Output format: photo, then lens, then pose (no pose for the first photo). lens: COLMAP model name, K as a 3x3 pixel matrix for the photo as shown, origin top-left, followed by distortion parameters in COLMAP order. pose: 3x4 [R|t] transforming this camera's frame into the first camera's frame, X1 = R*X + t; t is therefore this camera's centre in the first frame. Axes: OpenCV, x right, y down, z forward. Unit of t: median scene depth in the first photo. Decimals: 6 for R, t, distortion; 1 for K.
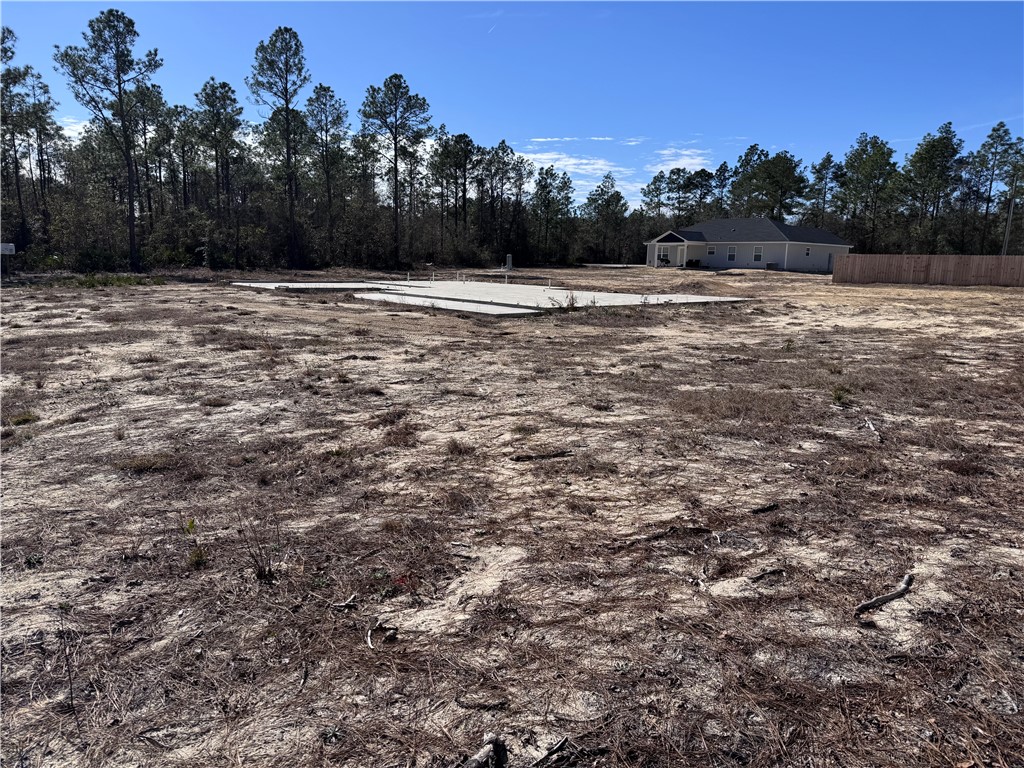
lens RADIAL K [[699.9, 0, 506.3], [0, 699.9, 358.6], [0, 0, 1]] dist [0.064055, -0.020431]
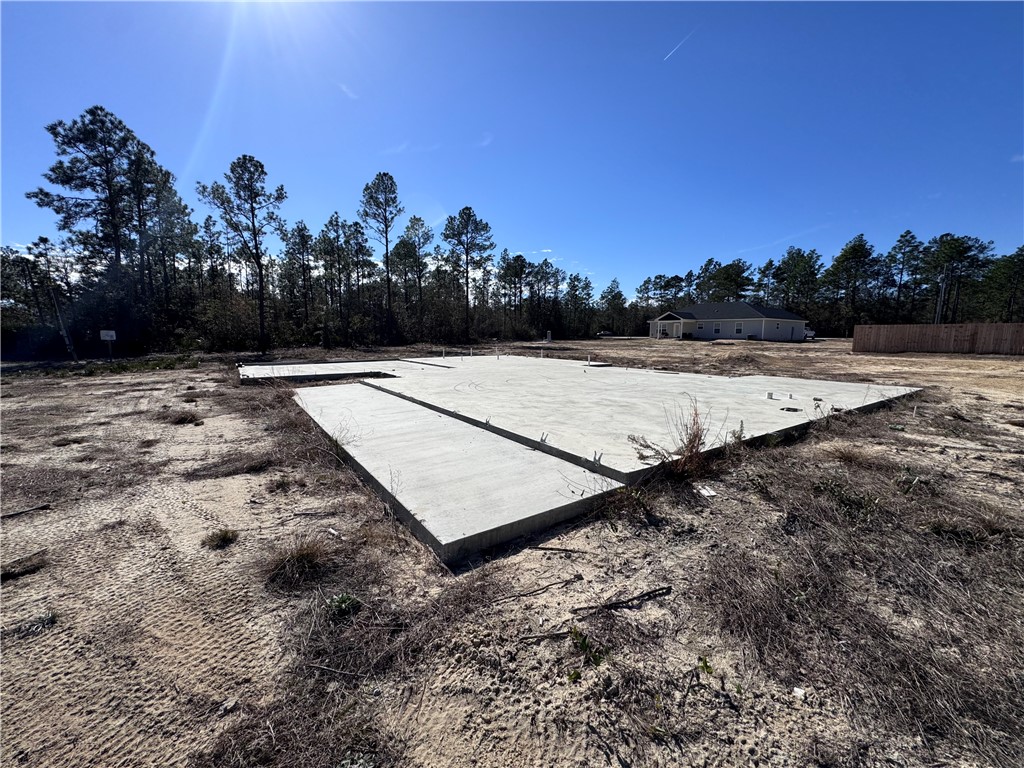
lens RADIAL K [[405.1, 0, 509.0], [0, 405.1, 370.8], [0, 0, 1]] dist [0.000209, 0.000580]
pose [[0.994697, -0.010185, -0.102345, 0.004291], [0.004623, 0.998507, -0.054436, -0.018879], [0.102747, 0.053675, 0.993258, 0.136683]]
